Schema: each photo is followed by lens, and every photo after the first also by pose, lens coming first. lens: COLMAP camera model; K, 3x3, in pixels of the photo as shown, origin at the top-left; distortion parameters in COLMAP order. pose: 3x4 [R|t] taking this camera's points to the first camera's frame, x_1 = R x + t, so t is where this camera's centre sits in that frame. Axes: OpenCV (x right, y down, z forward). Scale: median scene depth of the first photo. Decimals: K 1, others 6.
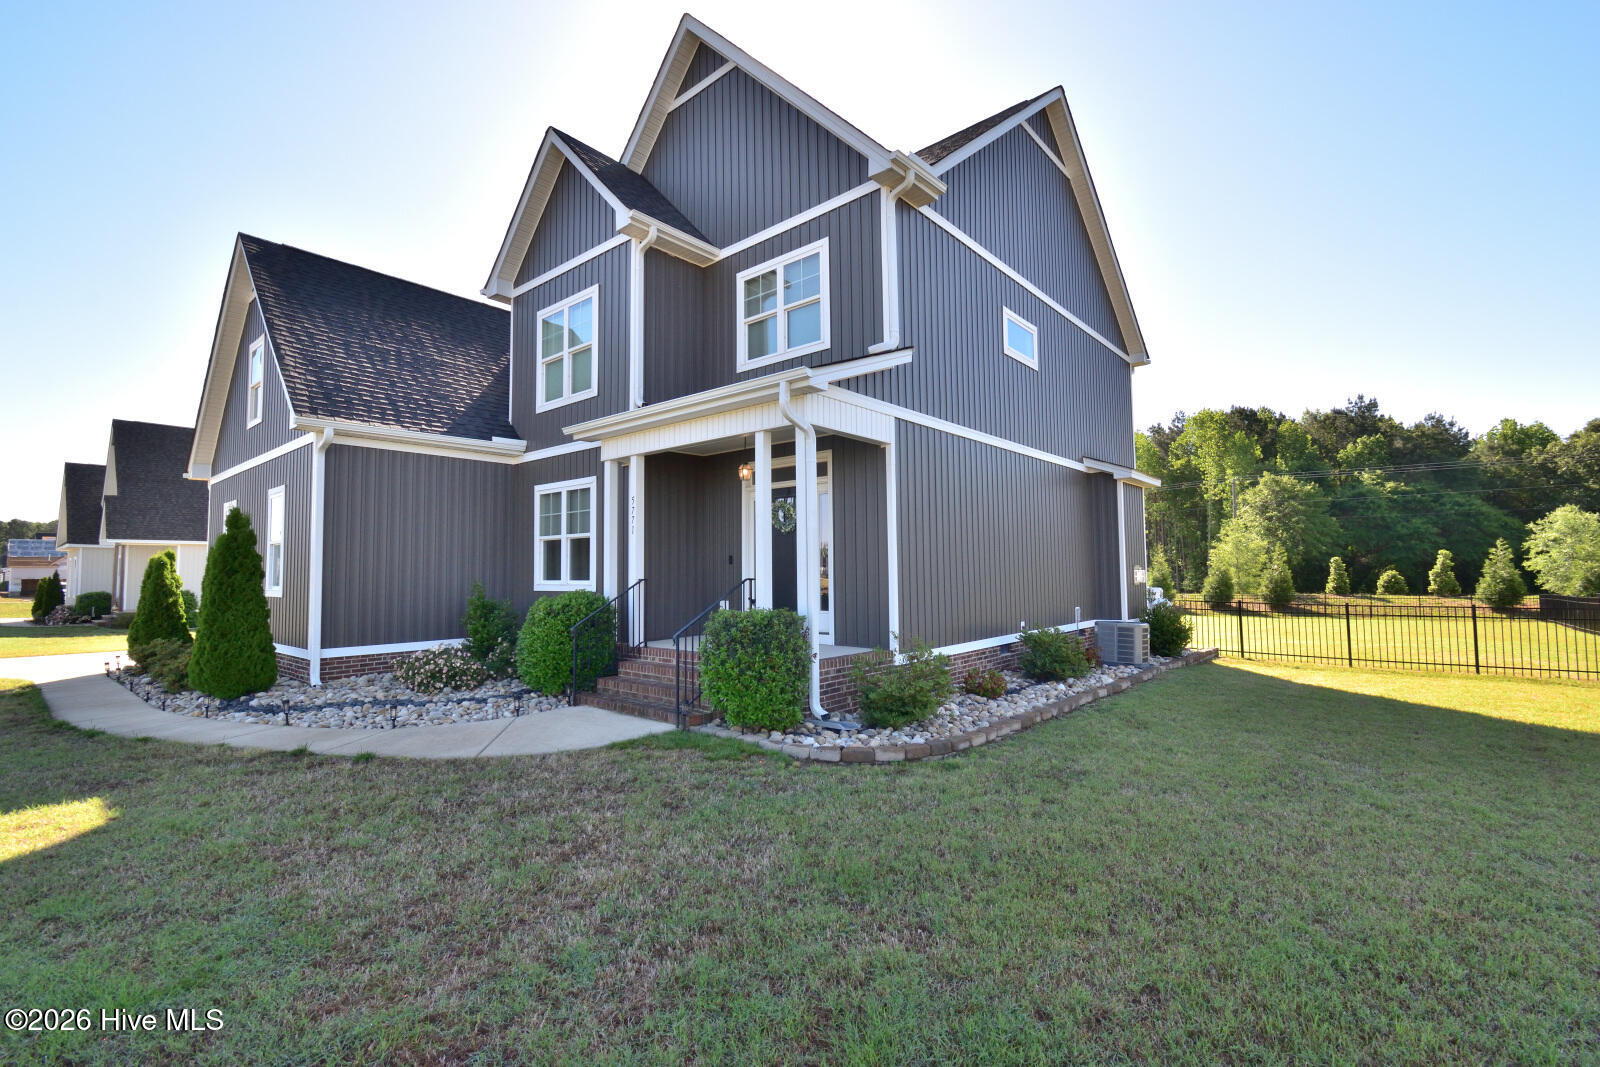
lens RADIAL K [[710.3, 0, 805.8], [0, 710.3, 531.1], [0, 0, 1]] dist [0.005616, -0.000015]
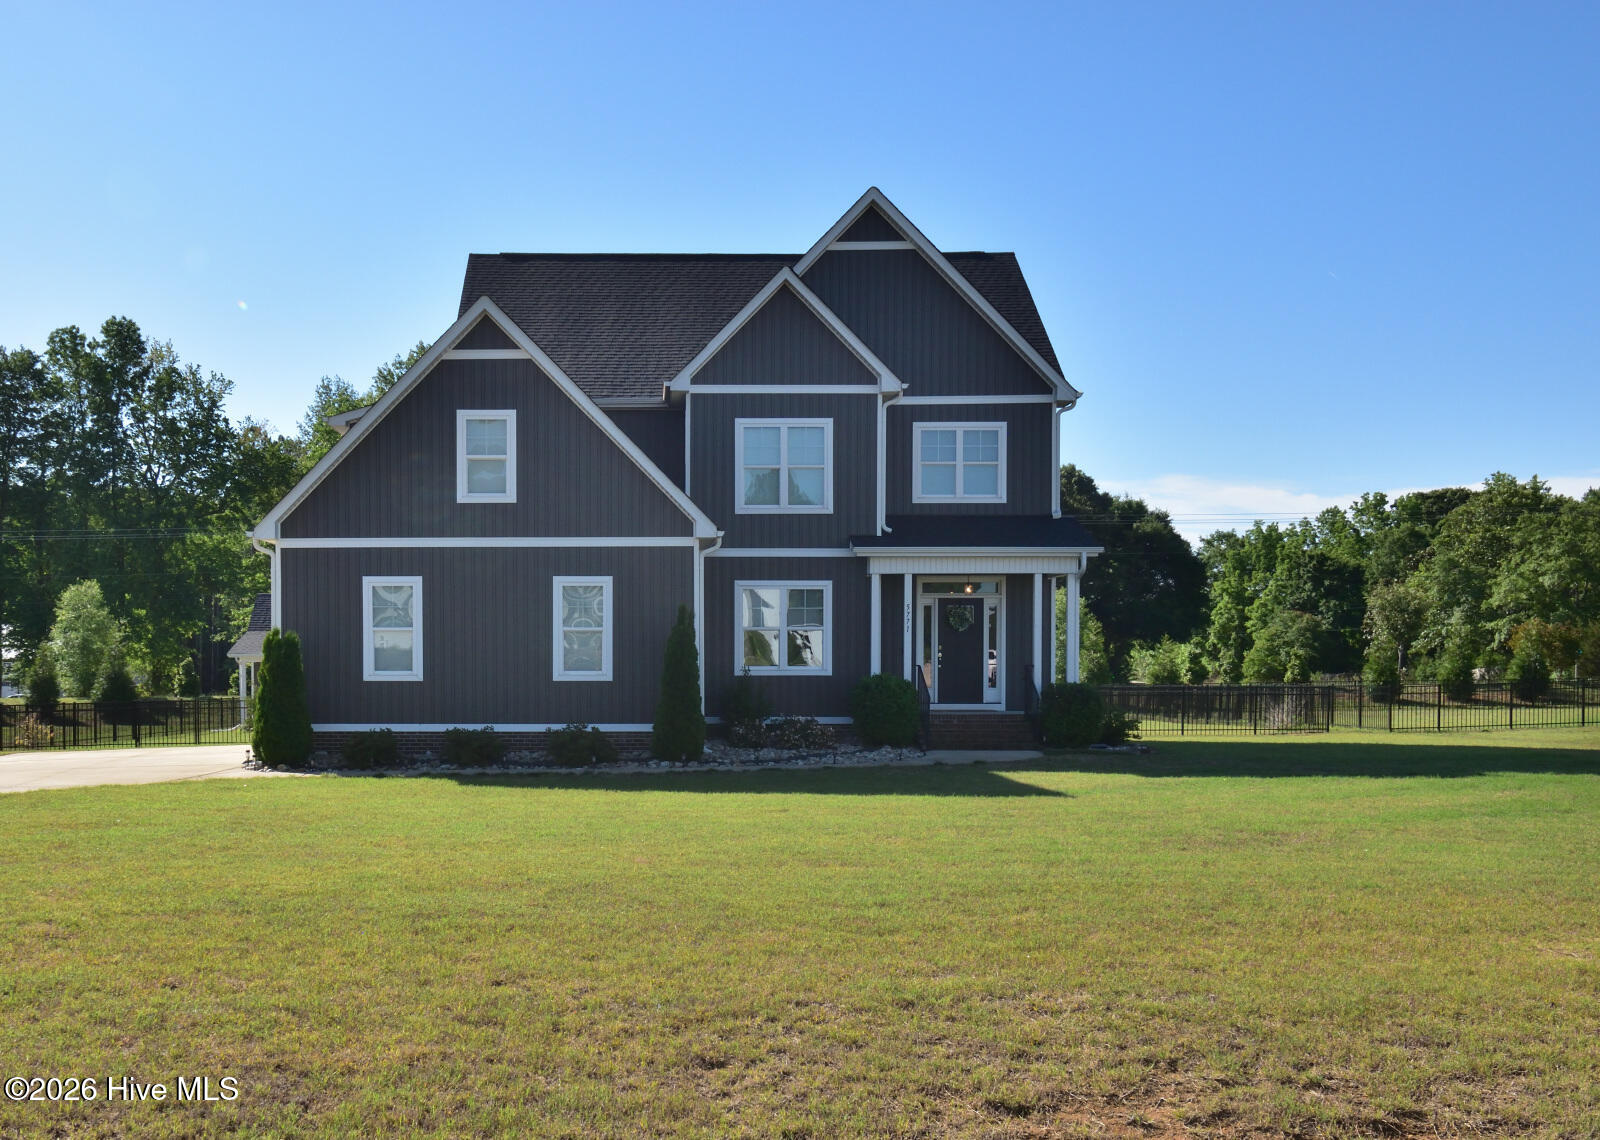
lens RADIAL K [[1678.1, 0, 633.7], [0, 1678.1, 699.6], [0, 0, 1]] dist [0.008075, 0.000000]
pose [[0.762974, -0.011296, 0.646330, -2.304940], [-0.044984, 0.996496, 0.070518, -0.059210], [-0.644862, -0.082877, 0.759792, -0.937205]]
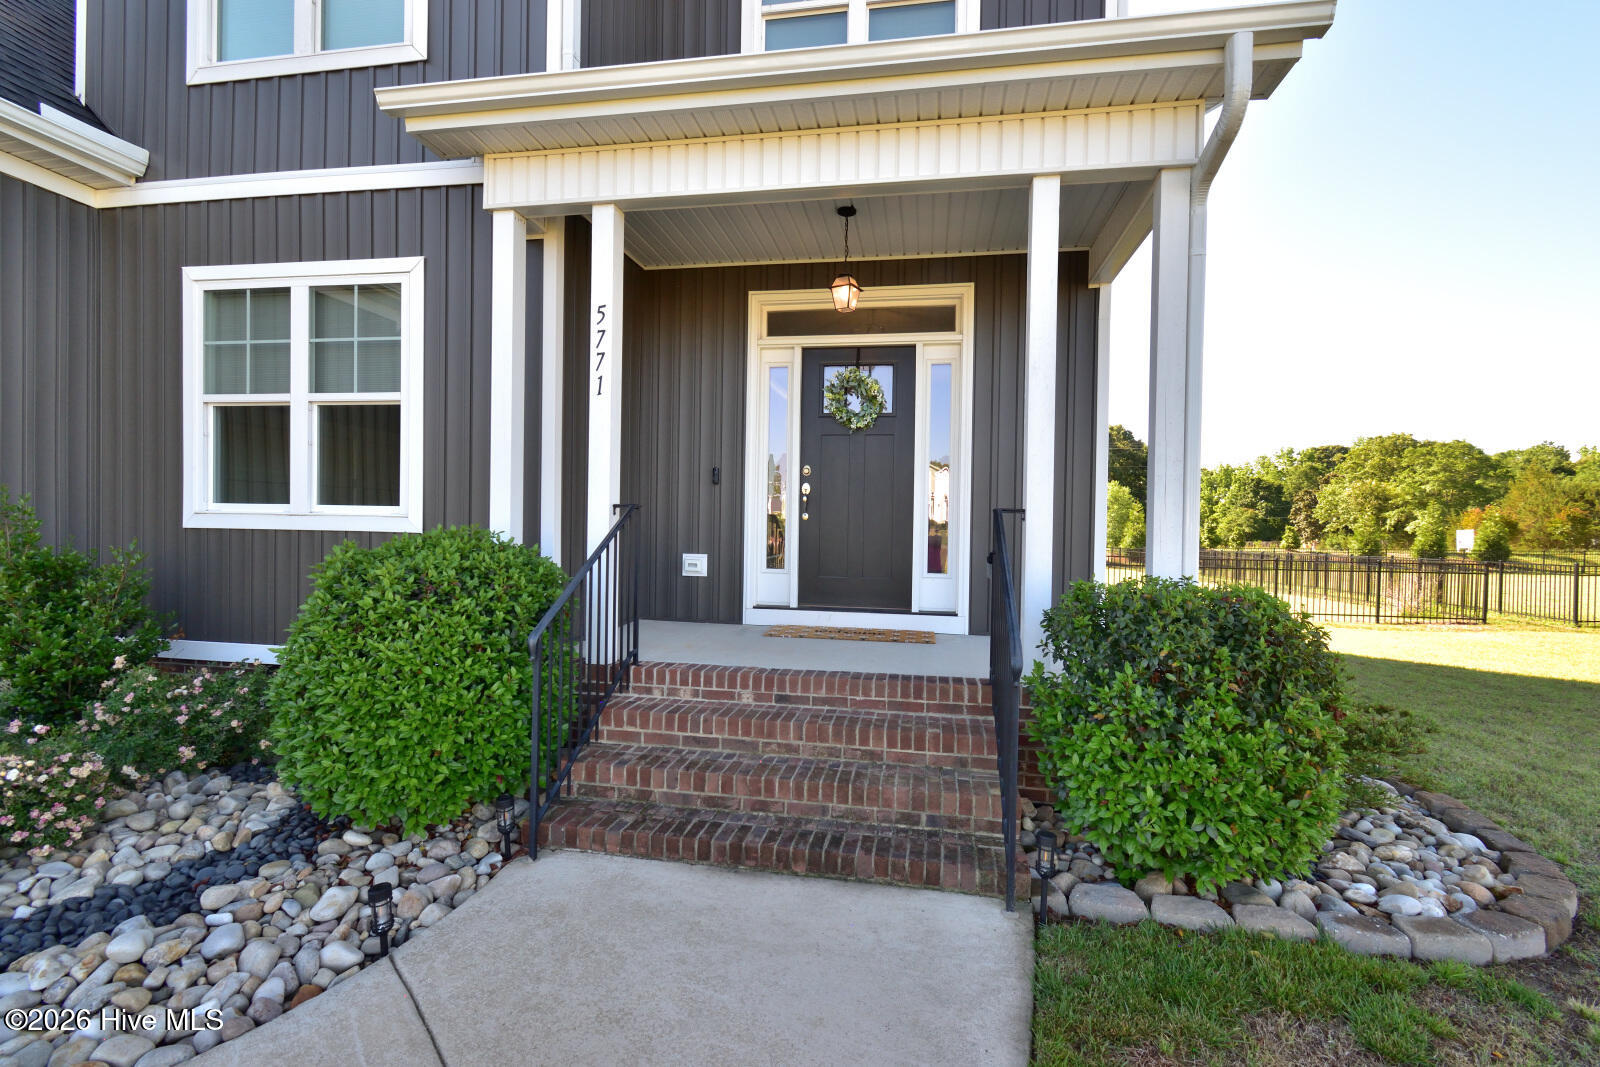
lens RADIAL K [[710.3, 0, 798.5], [0, 710.3, 529.1], [0, 0, 1]] dist [0.005616, -0.000015]
pose [[0.858882, 0.017712, 0.511868, -0.303056], [-0.054564, 0.996878, 0.057061, 0.044276], [-0.509259, -0.076939, 0.857167, 0.493611]]
